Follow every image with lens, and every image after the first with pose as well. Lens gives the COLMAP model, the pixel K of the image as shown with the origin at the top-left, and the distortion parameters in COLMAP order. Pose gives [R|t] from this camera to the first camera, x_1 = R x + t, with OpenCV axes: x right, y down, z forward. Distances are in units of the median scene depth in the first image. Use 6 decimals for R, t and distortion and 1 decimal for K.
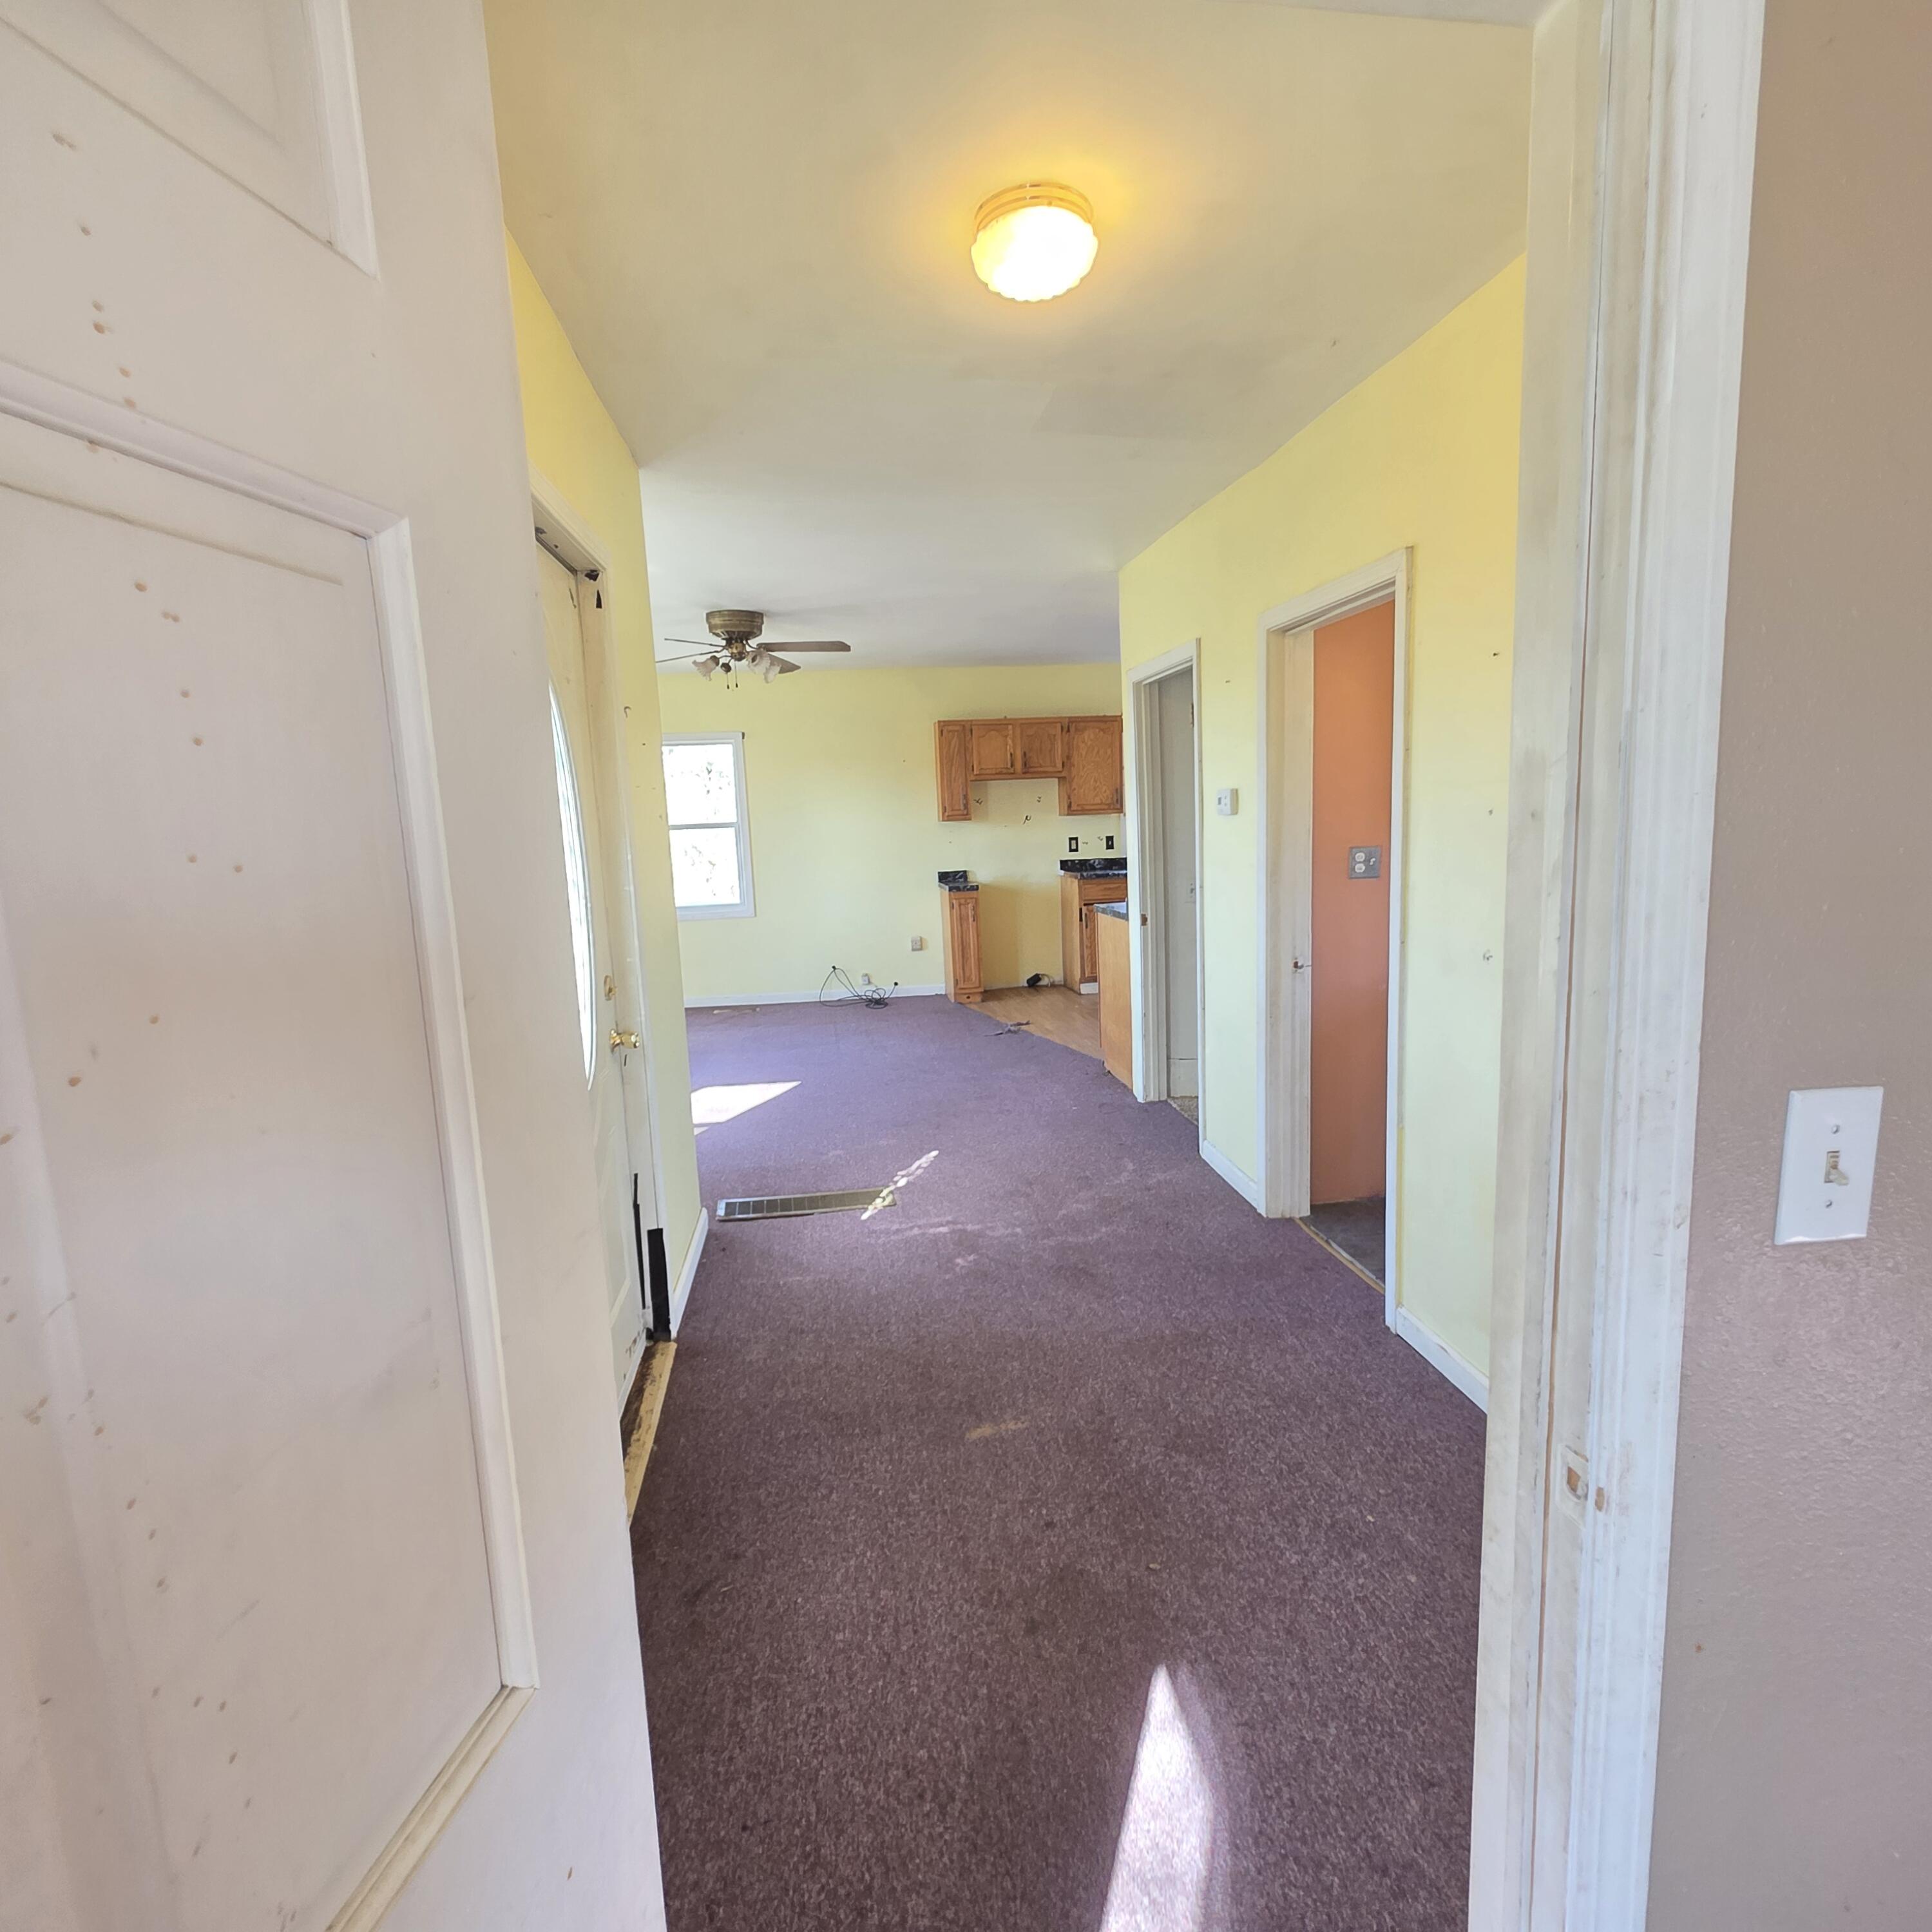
lens RADIAL K [[1024.7, 0, 971.4], [0, 1024.7, 961.0], [0, 0, 1]] dist [0.006385, -0.002031]
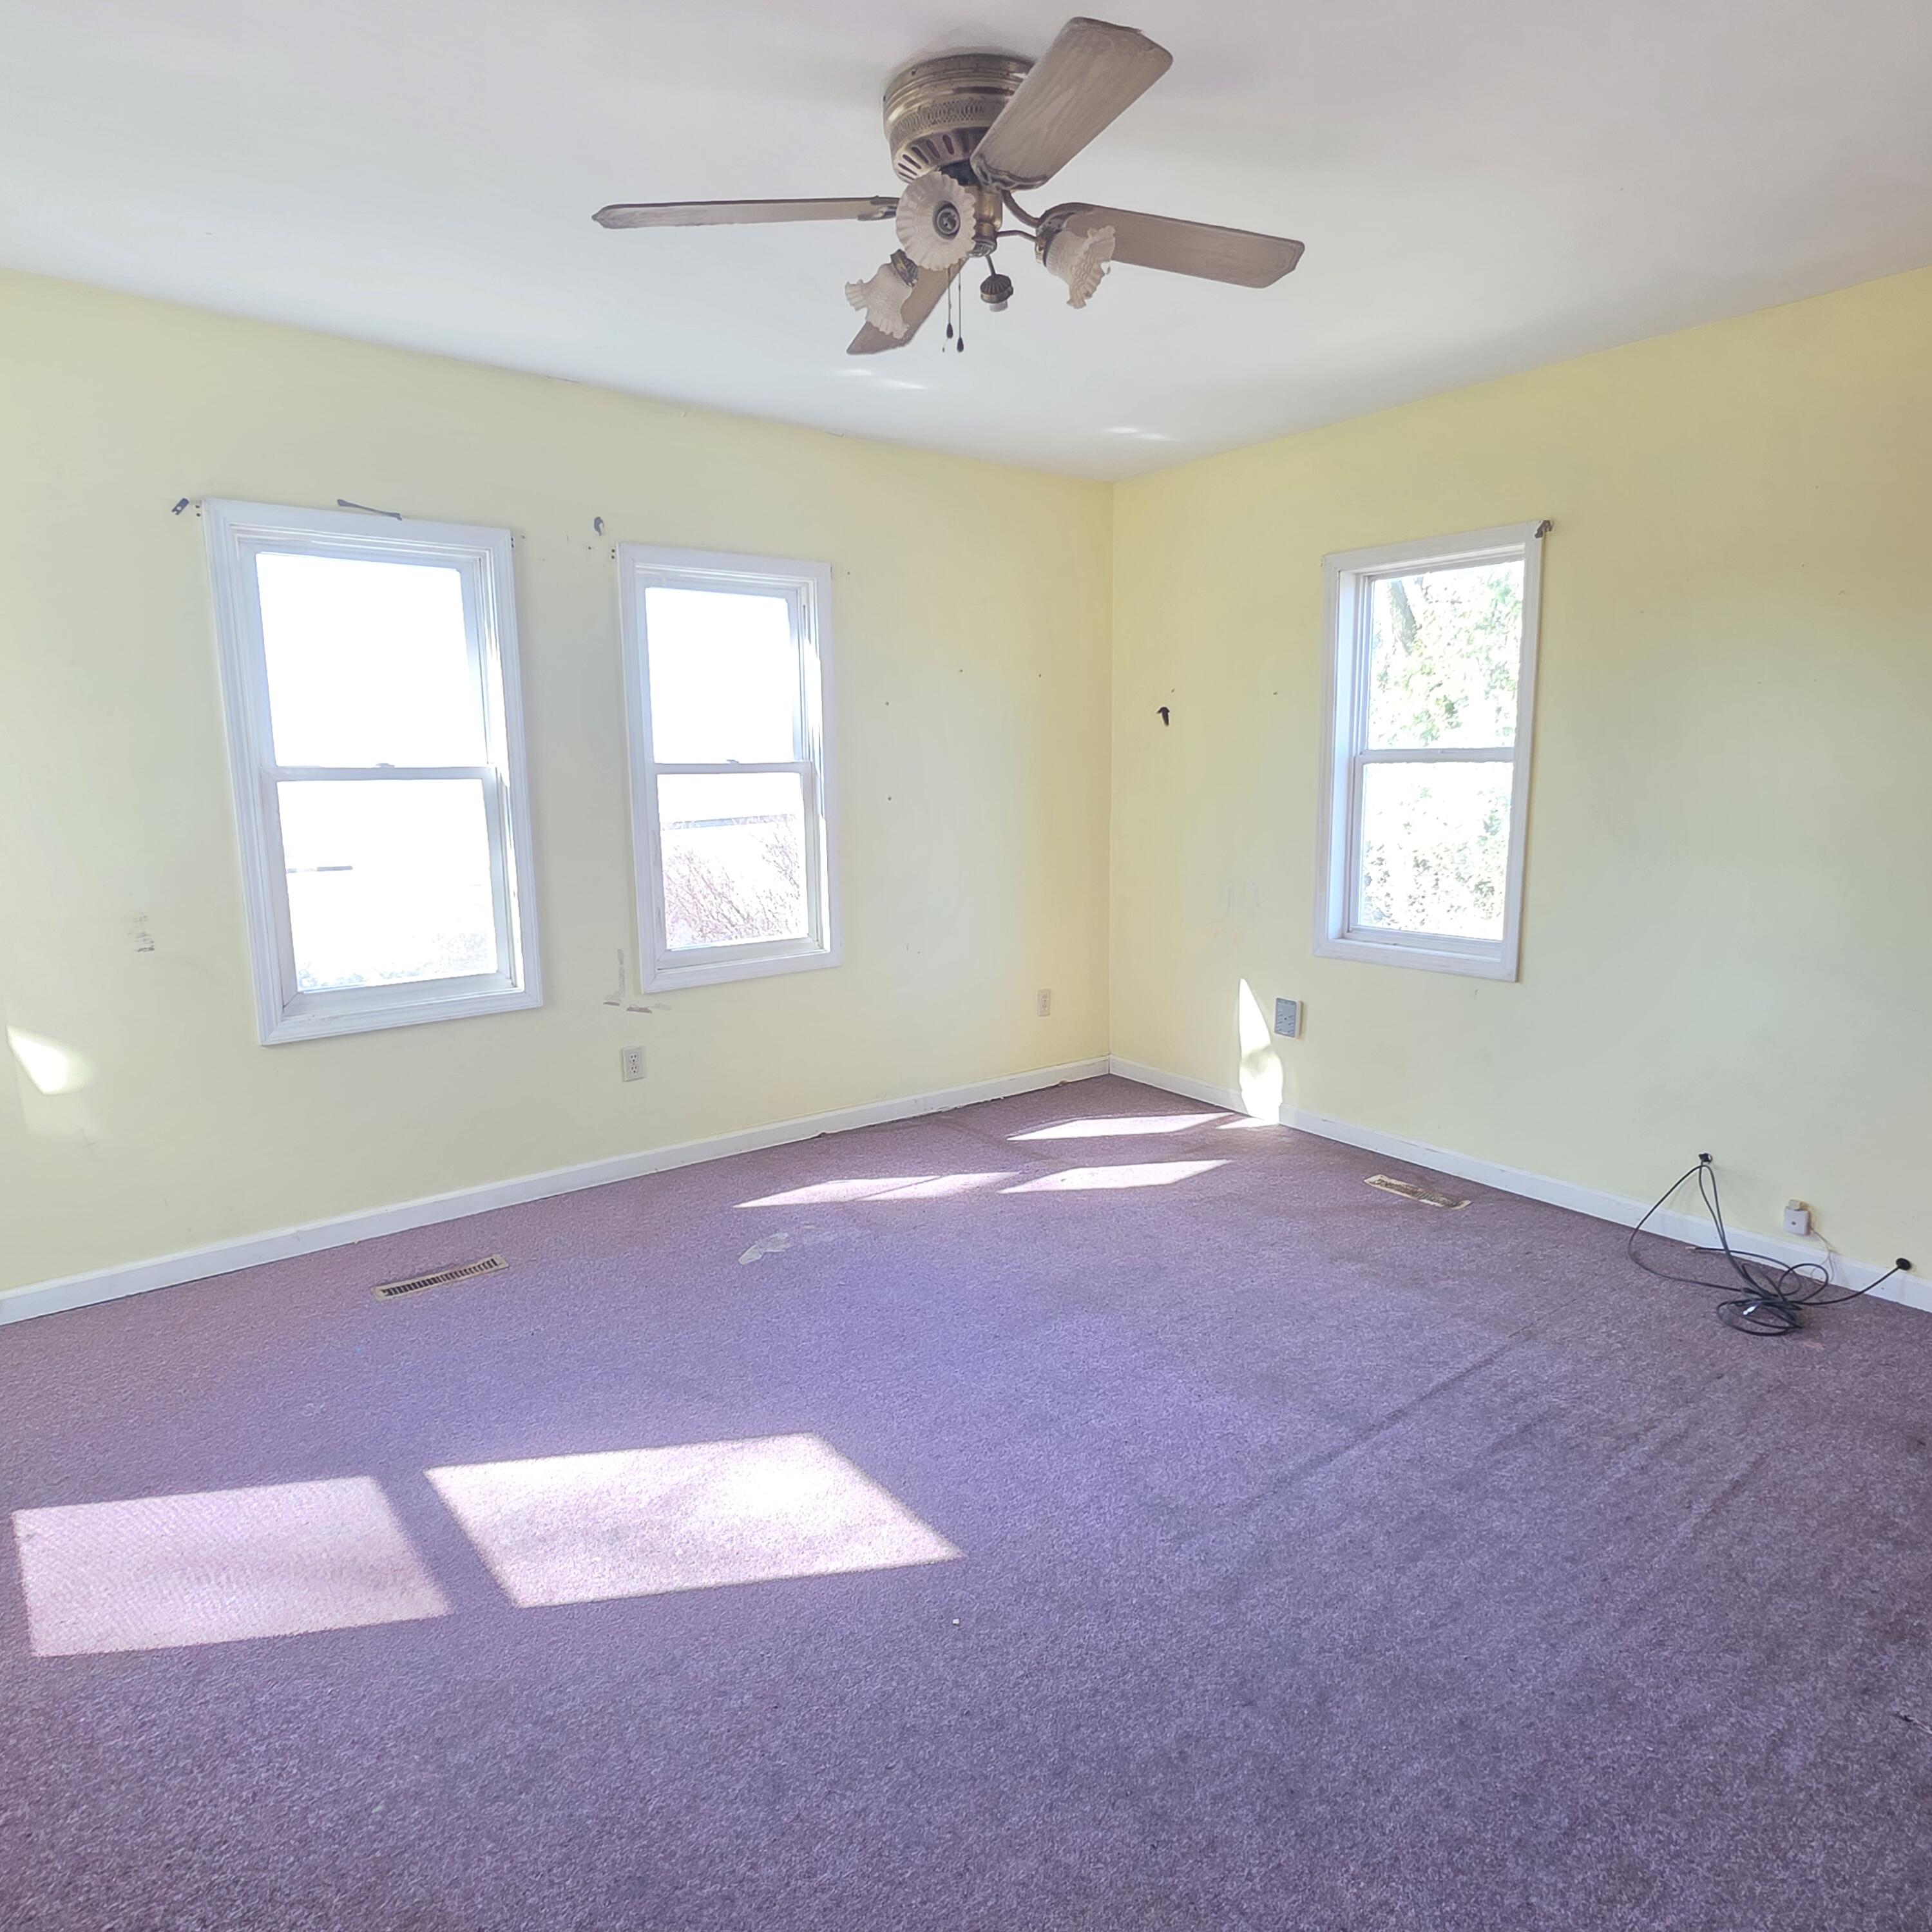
lens RADIAL K [[1247.7, 0, 954.1], [0, 1247.7, 965.2], [0, 0, 1]] dist [0.006933, -0.001548]
pose [[0.490371, 0.178595, -0.853018, 0.106072], [-0.132364, 0.982685, 0.129652, -0.085827], [0.861404, 0.049332, 0.505520, 0.557859]]
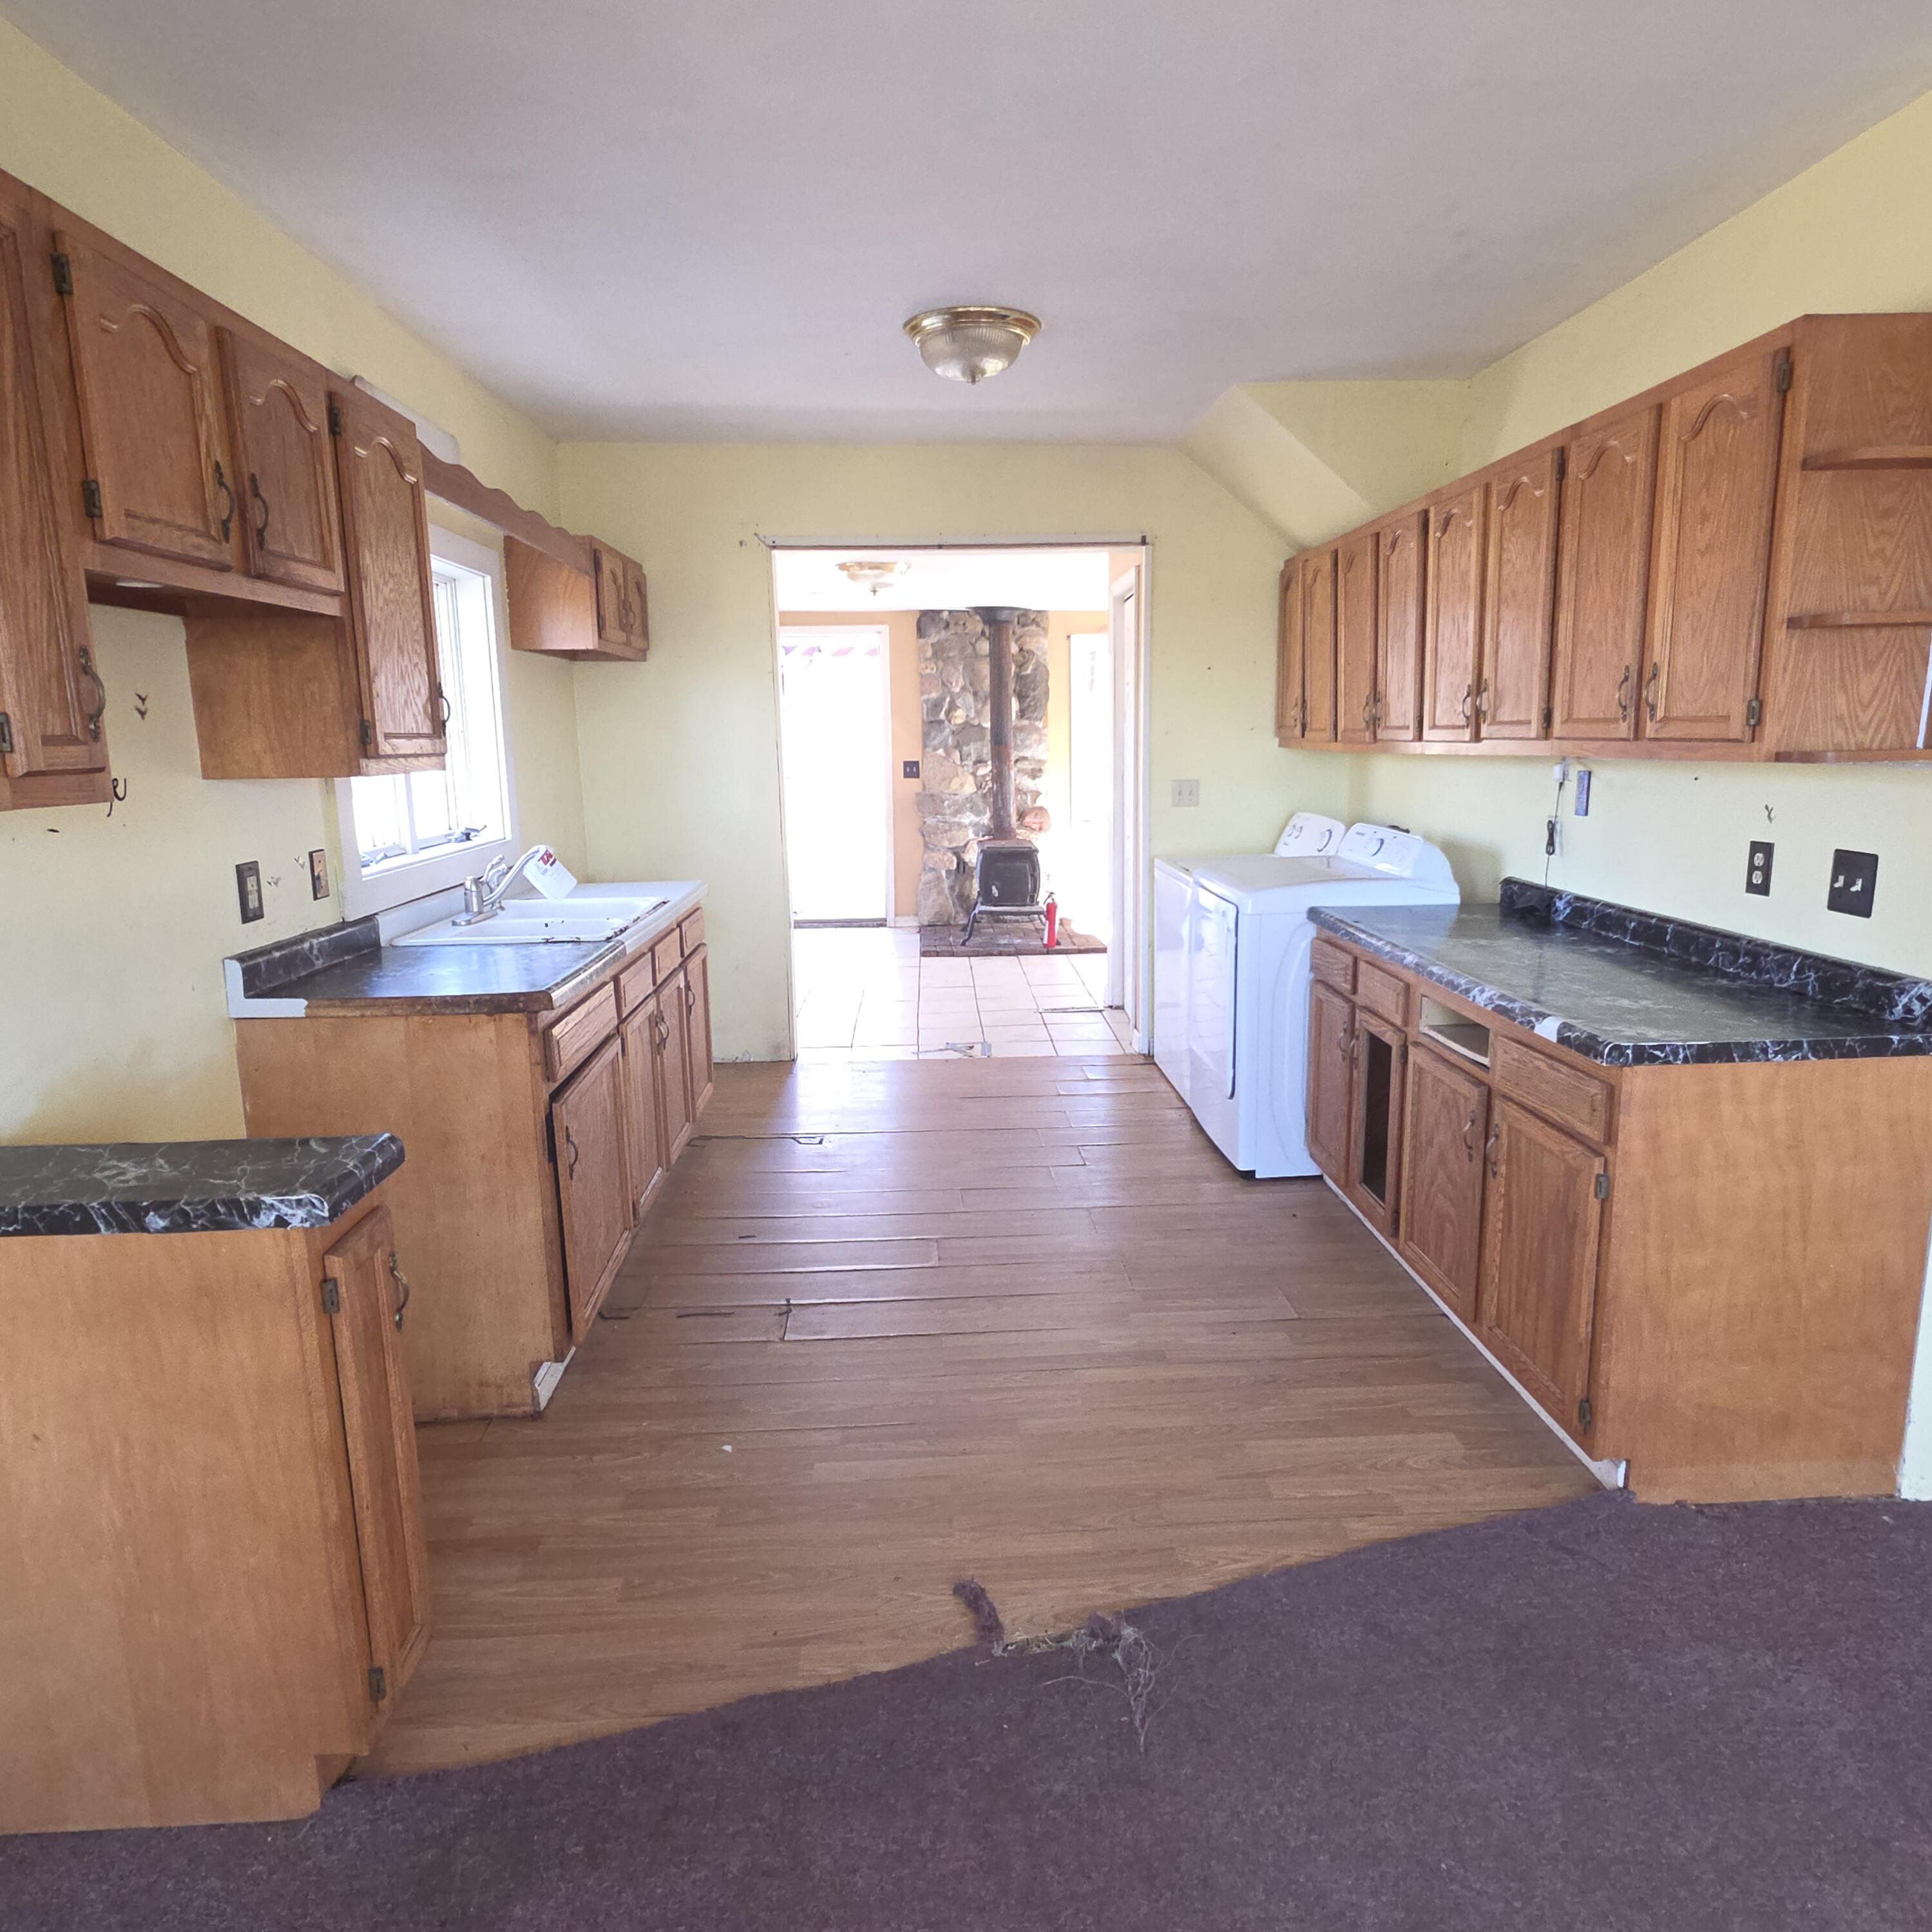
lens RADIAL K [[1247.7, 0, 976.4], [0, 1247.7, 952.4], [0, 0, 1]] dist [0.006933, -0.001548]
pose [[0.105795, -0.136609, 0.984960, -0.202012], [0.153066, 0.980950, 0.119612, -0.114761], [-0.982537, 0.138109, 0.124689, 0.831192]]
